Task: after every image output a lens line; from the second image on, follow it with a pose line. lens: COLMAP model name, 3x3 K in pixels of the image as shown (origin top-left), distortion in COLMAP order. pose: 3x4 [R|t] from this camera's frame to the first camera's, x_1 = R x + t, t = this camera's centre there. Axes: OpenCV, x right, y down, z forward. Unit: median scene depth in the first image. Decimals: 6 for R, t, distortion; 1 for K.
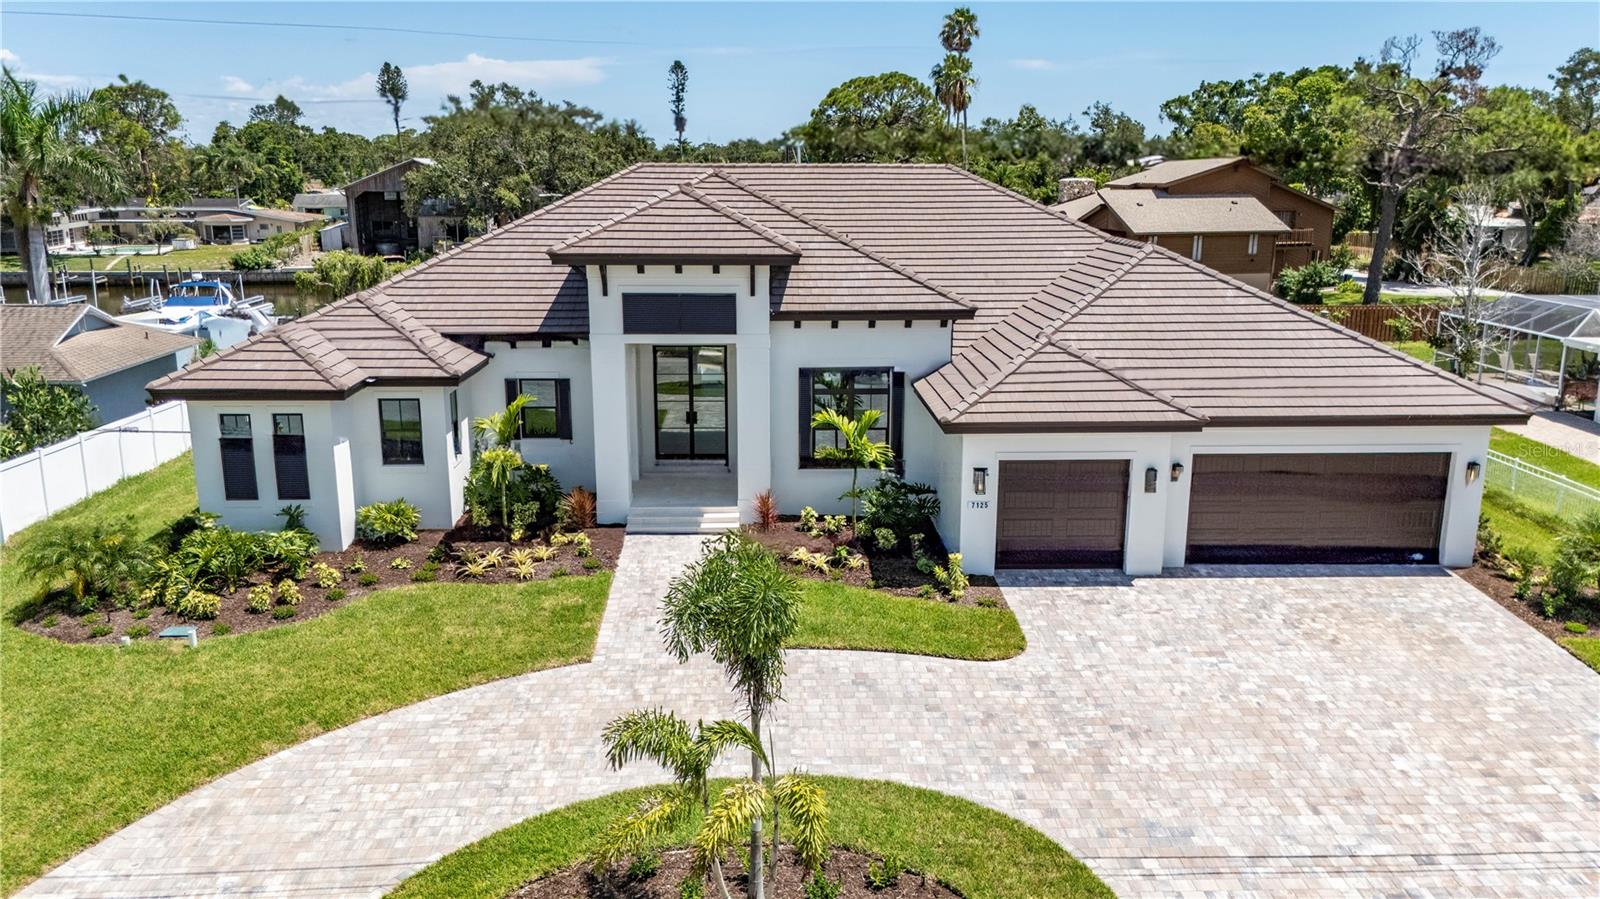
lens RADIAL K [[1189.3, 0, 800.0], [0, 1189.3, 449.5], [0, 0, 1]] dist [0.073266, -0.080850]
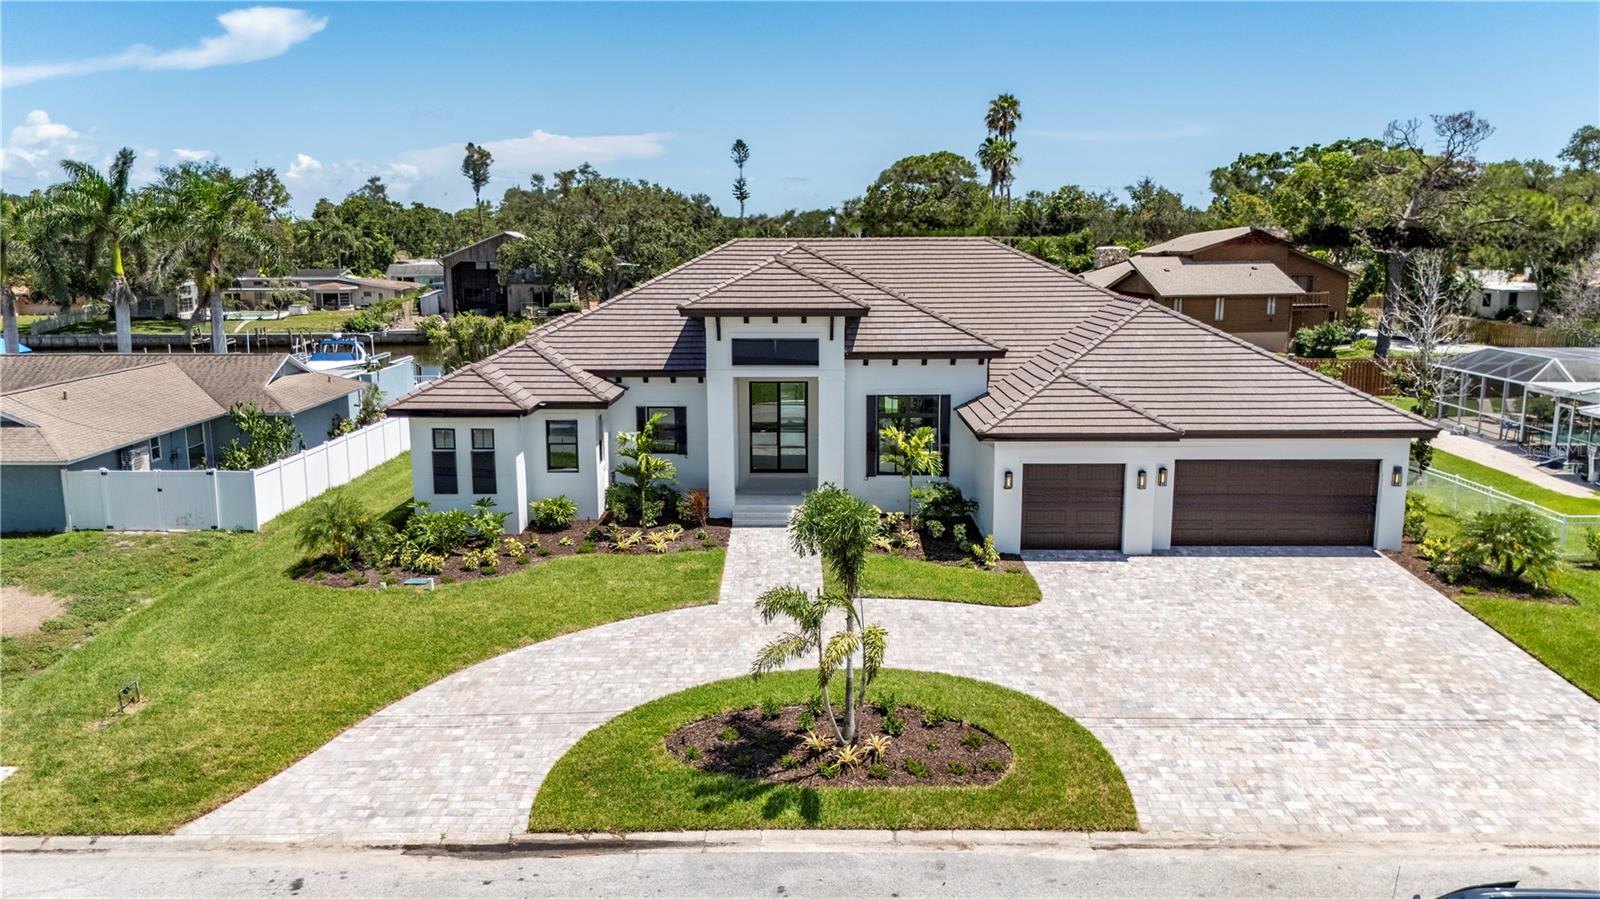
lens RADIAL K [[1173.3, 0, 800.0], [0, 1173.3, 449.5], [0, 0, 1]] dist [0.082076, -0.107136]
pose [[0.999061, 0.002965, -0.043214, -0.020321], [-0.005244, 0.998596, -0.052717, 0.061045], [0.042997, 0.052894, 0.997674, -0.286670]]
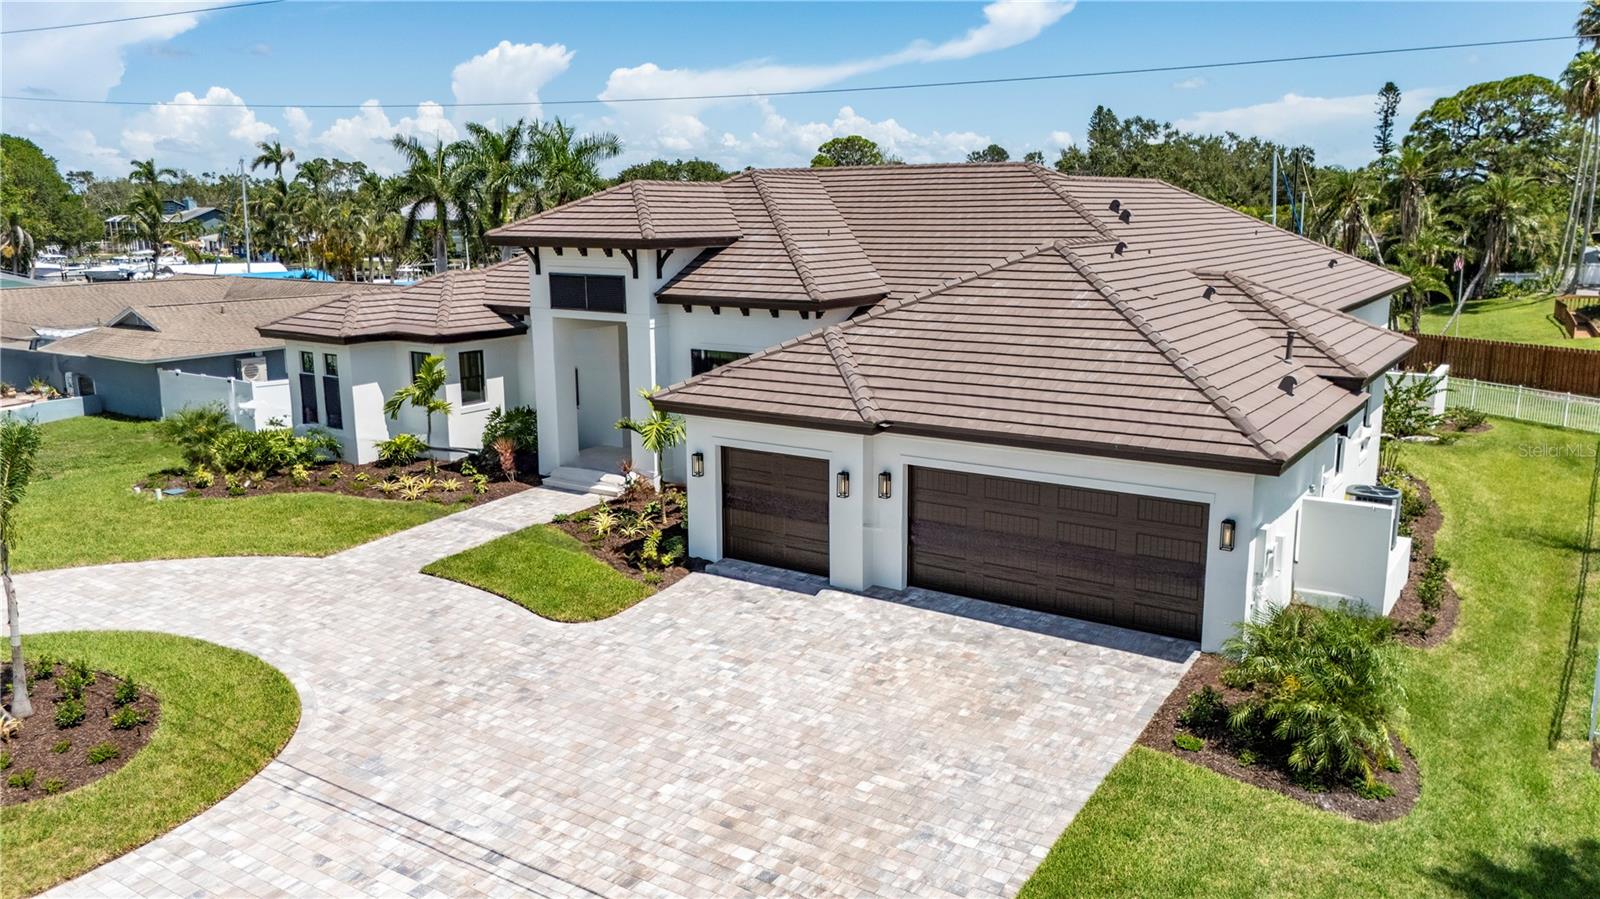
lens RADIAL K [[1173.3, 0, 800.0], [0, 1173.3, 449.5], [0, 0, 1]] dist [0.082076, -0.107136]
pose [[0.810639, 0.110911, -0.574946, 0.765352], [-0.128168, 0.991696, 0.010596, -0.006216], [0.571346, 0.065100, 0.818123, 0.237654]]
